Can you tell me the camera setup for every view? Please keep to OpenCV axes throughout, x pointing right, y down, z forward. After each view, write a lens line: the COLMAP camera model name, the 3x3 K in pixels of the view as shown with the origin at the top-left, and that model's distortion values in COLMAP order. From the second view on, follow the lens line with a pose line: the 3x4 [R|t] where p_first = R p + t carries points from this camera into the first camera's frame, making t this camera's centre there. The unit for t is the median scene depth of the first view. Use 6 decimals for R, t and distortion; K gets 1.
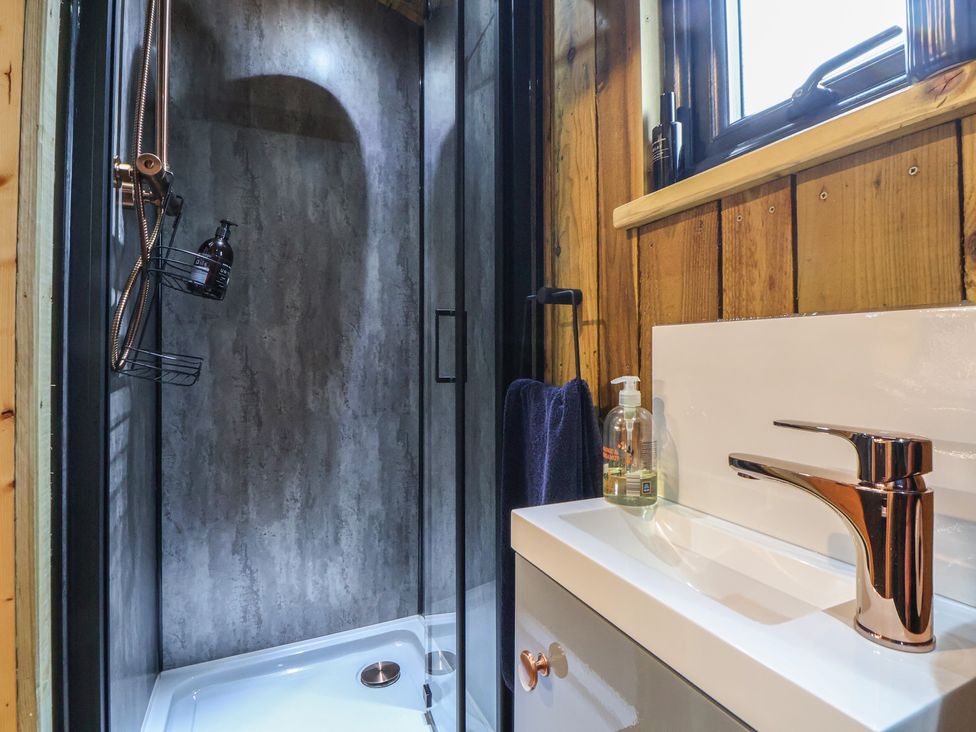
lens RADIAL K [[522.5, 0, 488.9], [0, 522.5, 350.3], [0, 0, 1]] dist [0.002273, 0.000706]
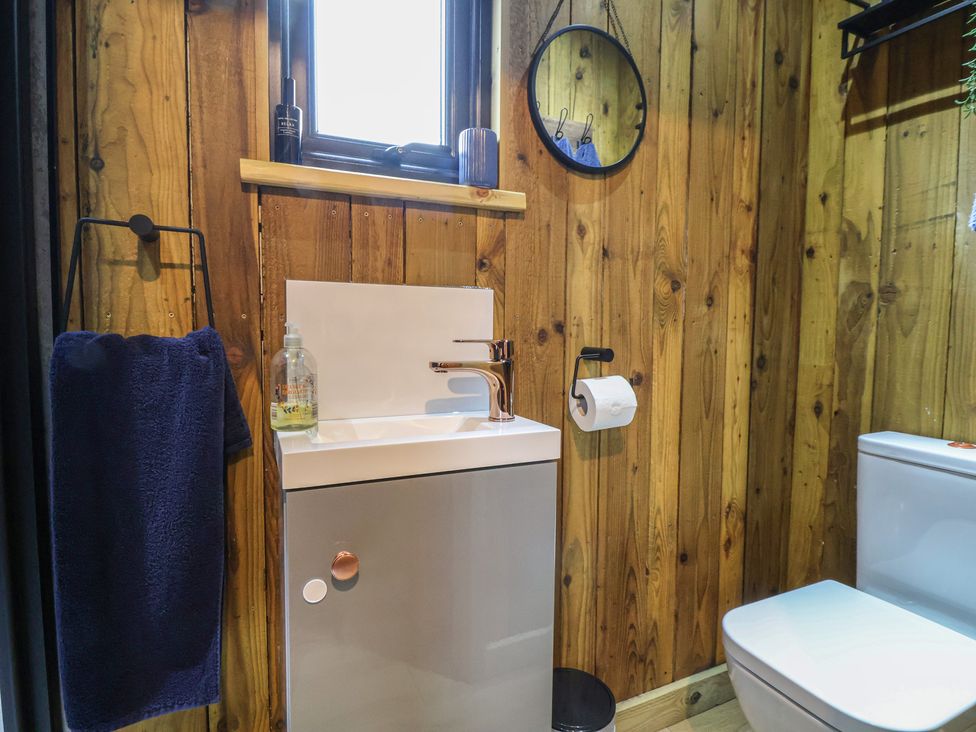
lens RADIAL K [[522.5, 0, 488.9], [0, 522.5, 350.3], [0, 0, 1]] dist [0.002273, 0.000706]
pose [[-0.018616, -0.042138, 0.998938, -0.855095], [-0.015220, 0.999008, 0.041857, 0.054568], [-0.999711, -0.014425, -0.019239, 0.572682]]
